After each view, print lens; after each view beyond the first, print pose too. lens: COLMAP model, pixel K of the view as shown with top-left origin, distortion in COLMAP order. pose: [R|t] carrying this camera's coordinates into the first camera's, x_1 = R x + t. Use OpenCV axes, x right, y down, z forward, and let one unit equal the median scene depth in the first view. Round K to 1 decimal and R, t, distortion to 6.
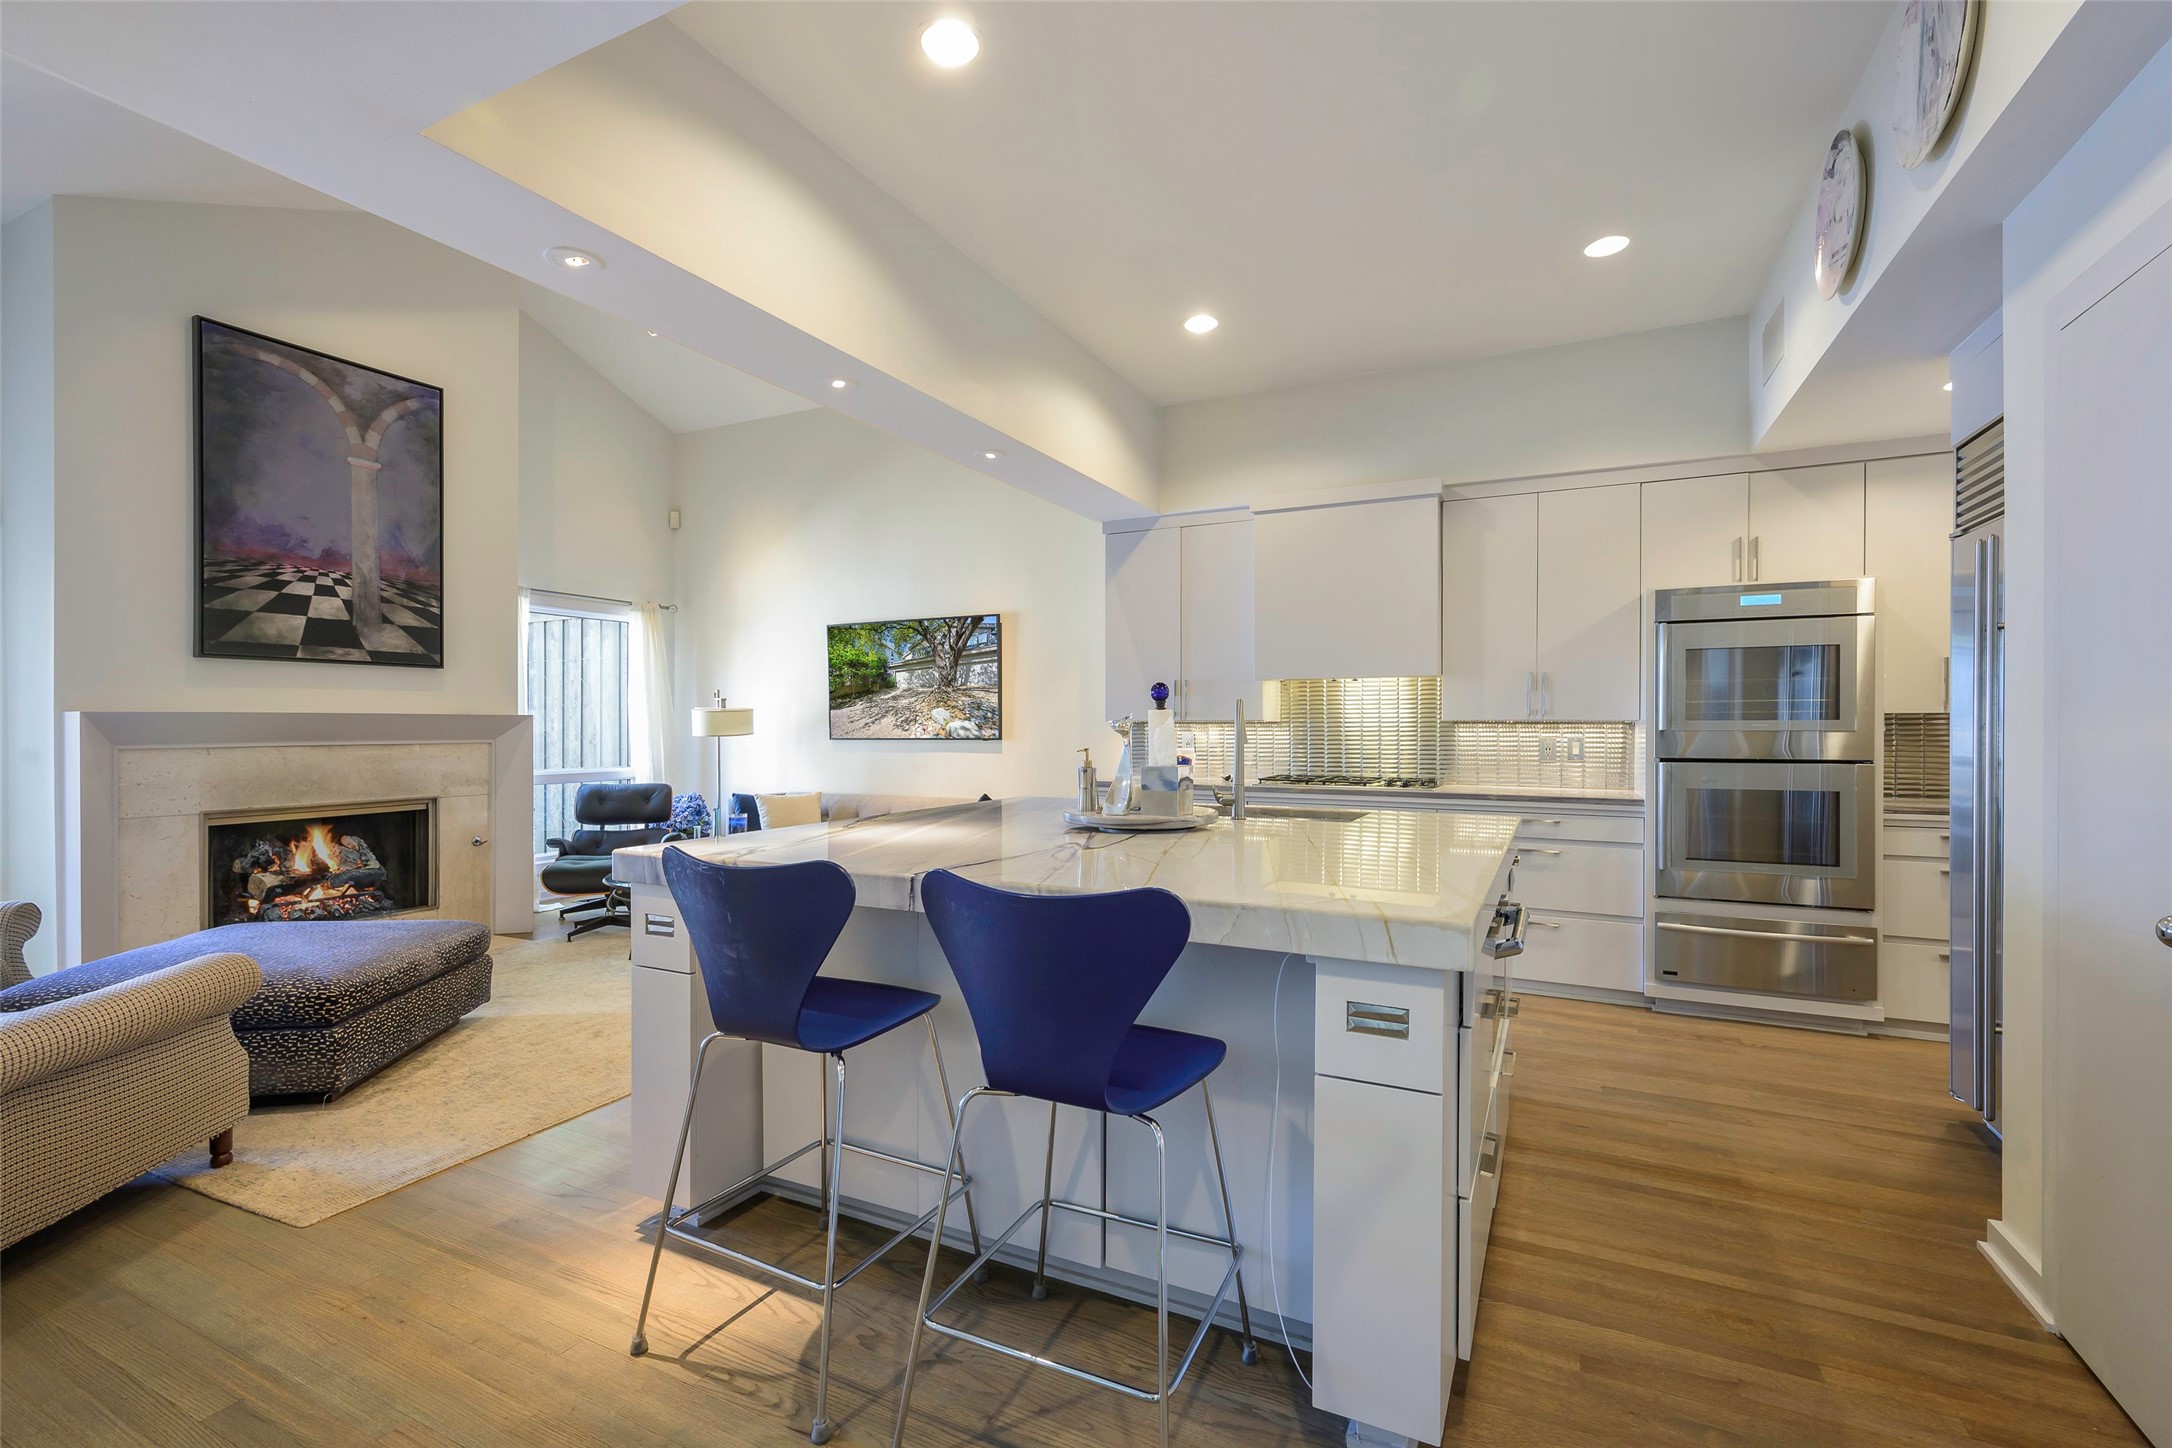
lens RADIAL K [[943.0, 0, 1087.8], [0, 943.0, 727.8], [0, 0, 1]] dist [-0.001915, -0.000070]
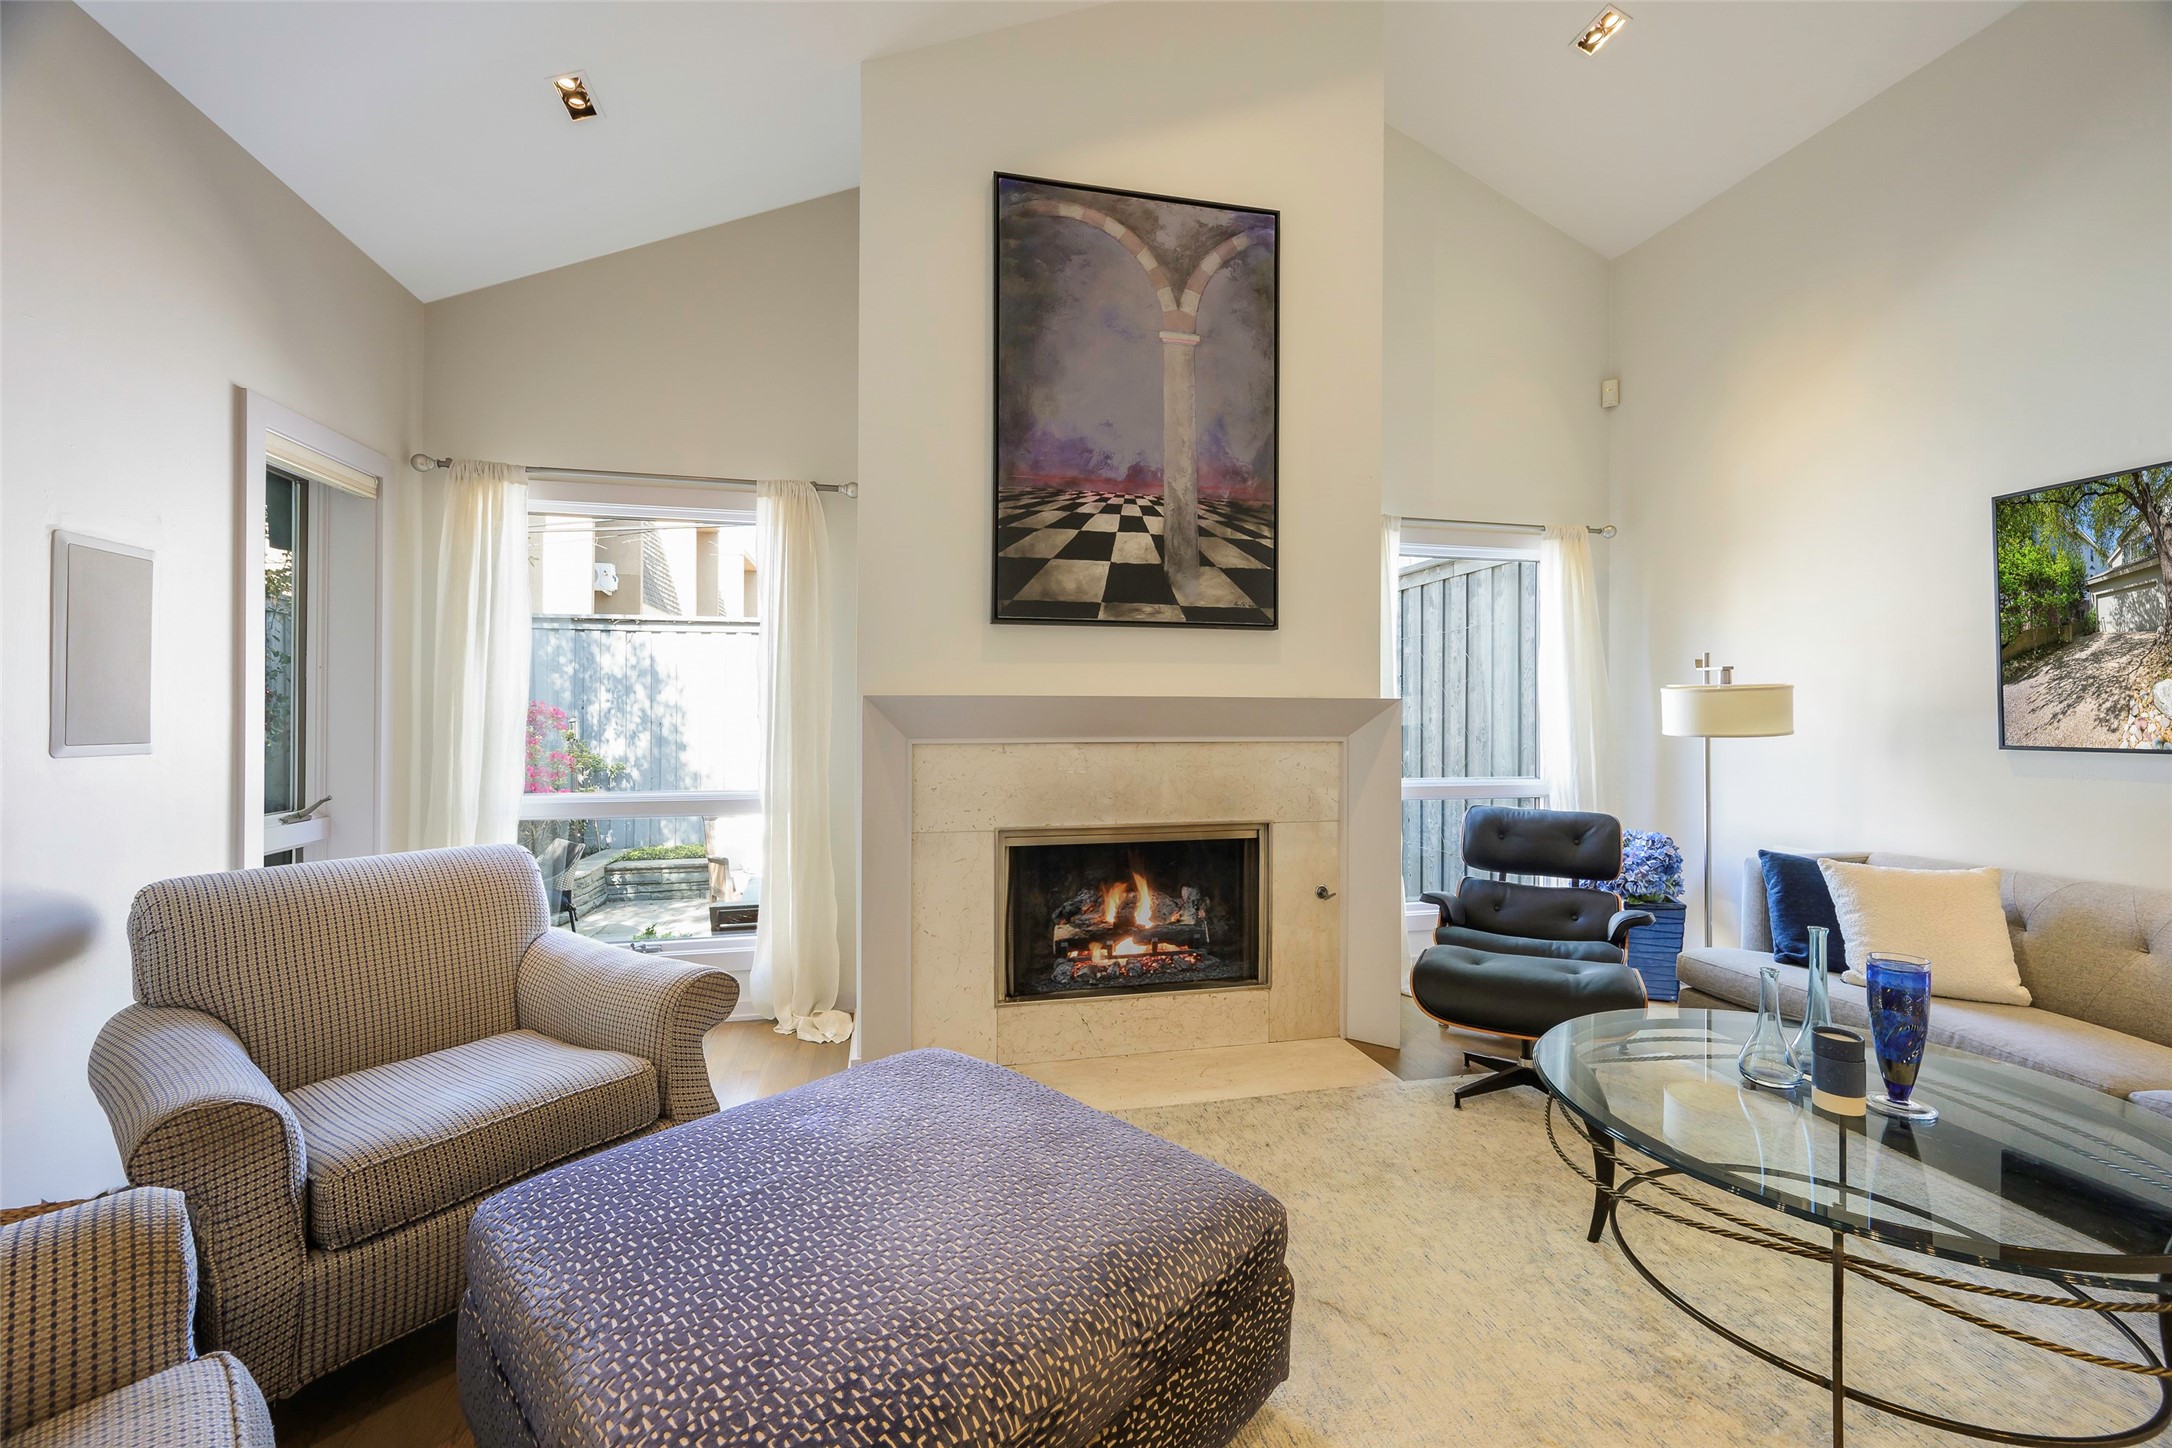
lens RADIAL K [[898.9, 0, 1088.7], [0, 898.9, 714.0], [0, 0, 1]] dist [0.000359, -0.000196]
pose [[0.637638, -0.000307, -0.770336, -0.289224], [-0.005461, 0.999973, -0.004920, 0.000603], [0.770317, 0.007344, 0.637619, 0.508830]]
